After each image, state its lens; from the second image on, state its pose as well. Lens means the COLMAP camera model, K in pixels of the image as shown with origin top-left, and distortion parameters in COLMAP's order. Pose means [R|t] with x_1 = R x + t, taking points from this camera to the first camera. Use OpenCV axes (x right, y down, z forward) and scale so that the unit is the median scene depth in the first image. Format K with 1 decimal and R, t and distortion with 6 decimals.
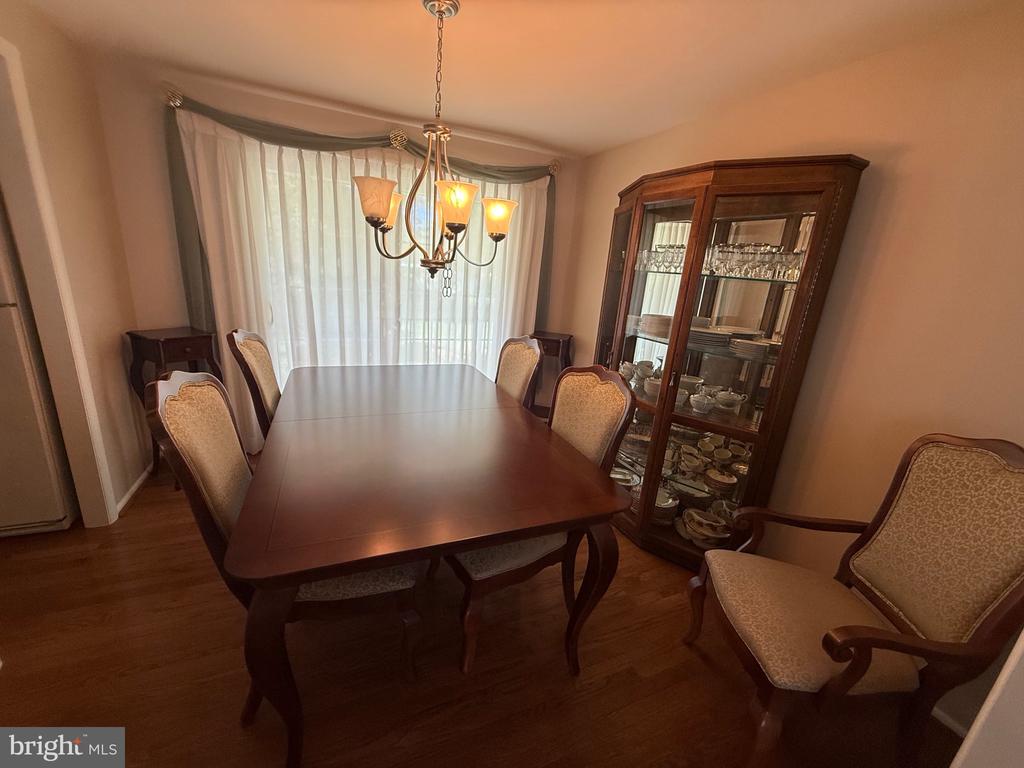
lens RADIAL K [[407.7, 0, 510.1], [0, 407.7, 384.5], [0, 0, 1]] dist [-0.000938, 0.000027]
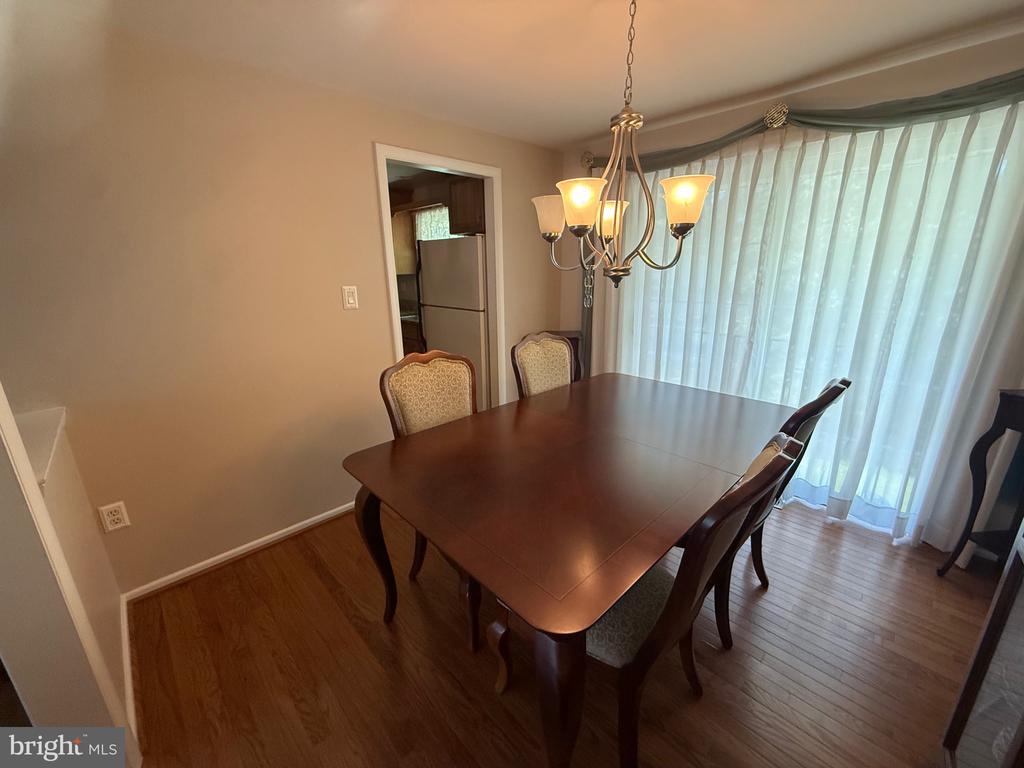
lens RADIAL K [[407.9, 0, 508.9], [0, 407.9, 384.8], [0, 0, 1]] dist [0.000359, 0.000305]
pose [[0.328739, 0.182687, -0.926583, 0.391953], [-0.225544, 0.967910, 0.110815, -0.067977], [0.917094, 0.172555, 0.359394, 0.331022]]
